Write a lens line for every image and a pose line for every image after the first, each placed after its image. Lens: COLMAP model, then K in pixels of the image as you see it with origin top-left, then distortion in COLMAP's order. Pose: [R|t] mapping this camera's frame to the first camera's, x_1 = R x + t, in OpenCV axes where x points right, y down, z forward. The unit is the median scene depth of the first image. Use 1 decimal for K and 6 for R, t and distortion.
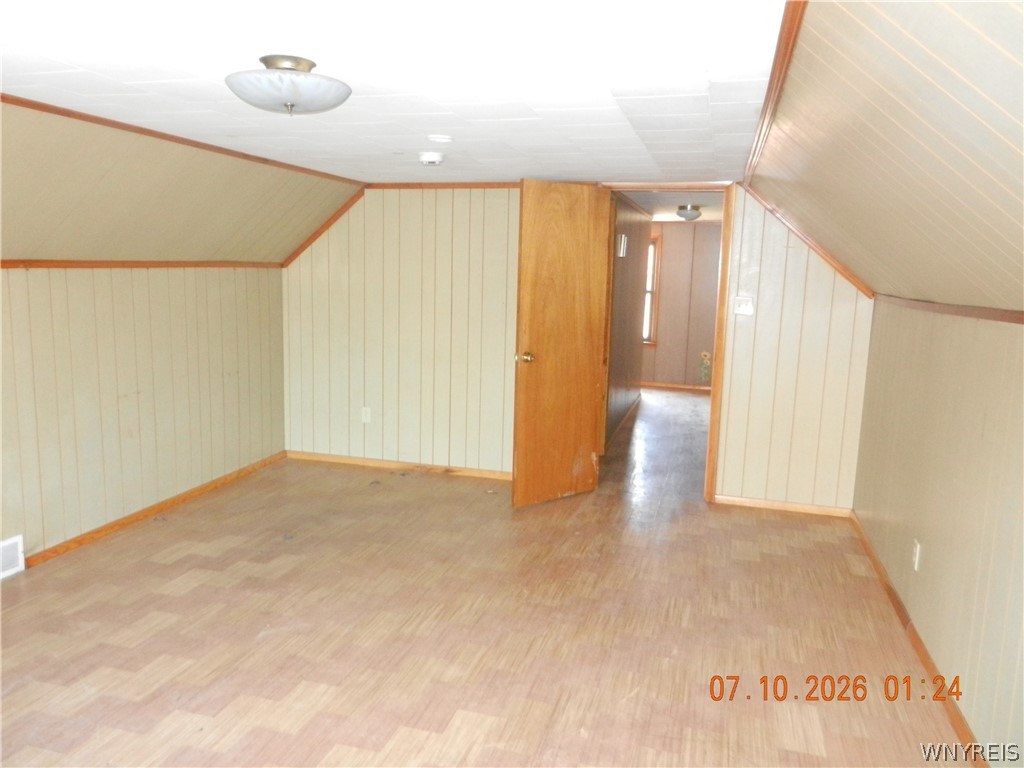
lens RADIAL K [[757.7, 0, 511.5], [0, 757.7, 382.4], [0, 0, 1]] dist [0.007873, 0.002253]
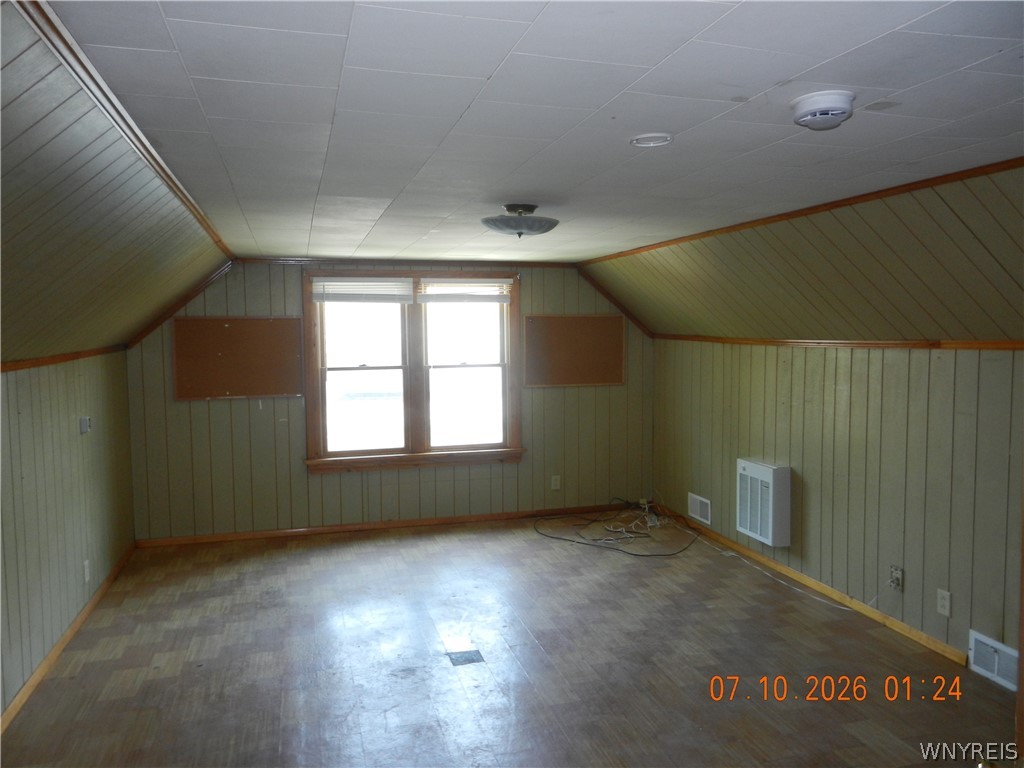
lens RADIAL K [[757.7, 0, 510.6], [0, 757.7, 385.6], [0, 0, 1]] dist [0.007873, 0.002253]
pose [[-0.852234, -0.000903, -0.523159, 0.398961], [-0.110557, 0.977725, 0.178411, -0.247985], [0.511345, 0.209887, -0.833351, 1.804681]]
